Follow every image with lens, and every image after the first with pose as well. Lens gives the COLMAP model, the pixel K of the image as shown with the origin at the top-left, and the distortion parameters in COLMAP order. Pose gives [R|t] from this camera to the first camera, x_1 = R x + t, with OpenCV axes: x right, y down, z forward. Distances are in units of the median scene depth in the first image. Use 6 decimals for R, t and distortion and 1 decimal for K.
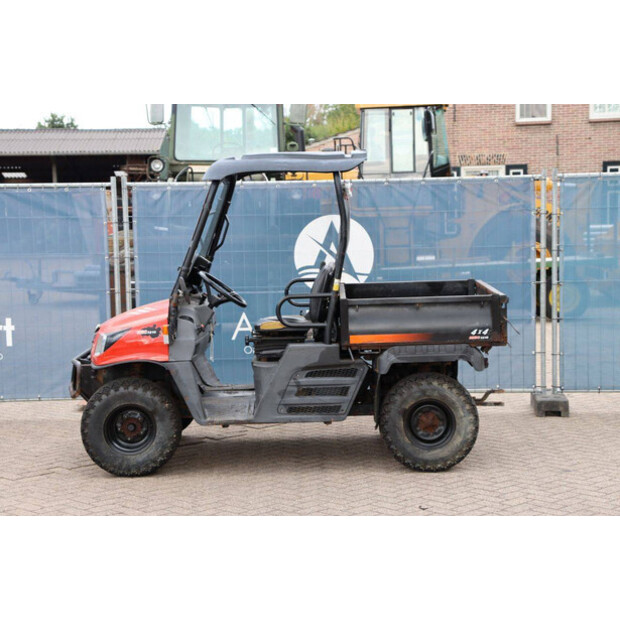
lens RADIAL K [[1341.4, 0, 311.4], [0, 1341.4, 311.9], [0, 0, 1]] dist [0.322709, 0.000000]
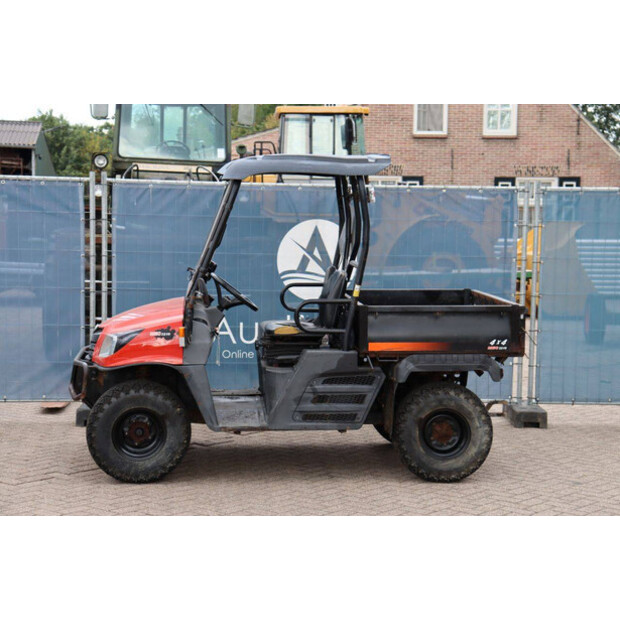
lens RADIAL K [[1341.4, 0, 321.1], [0, 1341.4, 307.1], [0, 0, 1]] dist [0.322709, 0.000000]
pose [[0.993114, 0.028588, 0.113610, -0.116865], [-0.027761, 0.999575, -0.008857, 0.001216], [-0.113815, 0.005642, 0.993486, 0.024412]]
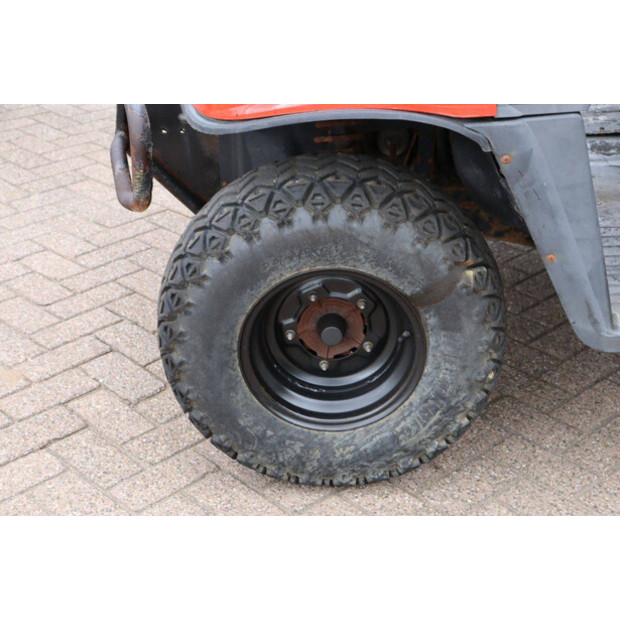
lens RADIAL K [[1094.5, 0, 310.8], [0, 1094.5, 312.8], [0, 0, 1]] dist [0.002043, 0.000000]
pose [[0.999531, 0.011146, -0.028506, -0.131459], [0.000949, 0.919605, 0.392844, -0.008531], [0.030593, -0.392686, 0.919163, 0.792218]]
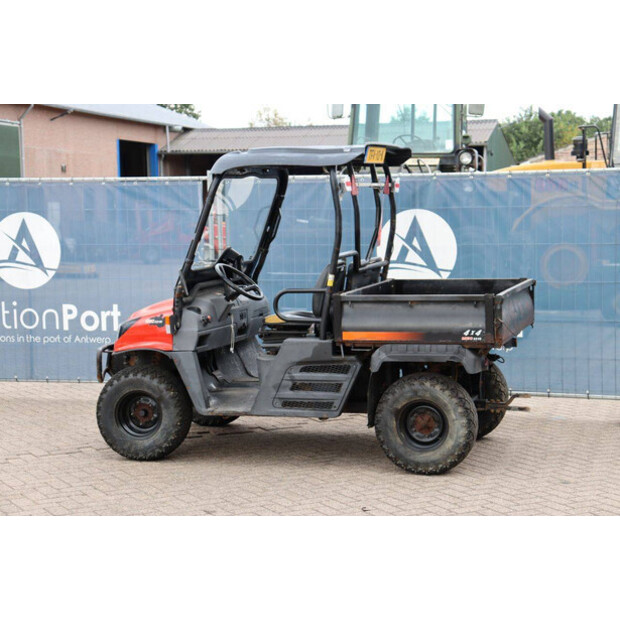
lens RADIAL K [[1341.4, 0, 310.1], [0, 1341.4, 304.9], [0, 0, 1]] dist [0.322709, 0.000000]
pose [[0.961362, 0.029858, -0.273663, 0.271545], [-0.029348, 0.999551, 0.005961, -0.007347], [0.273719, 0.002301, 0.961807, 0.039742]]
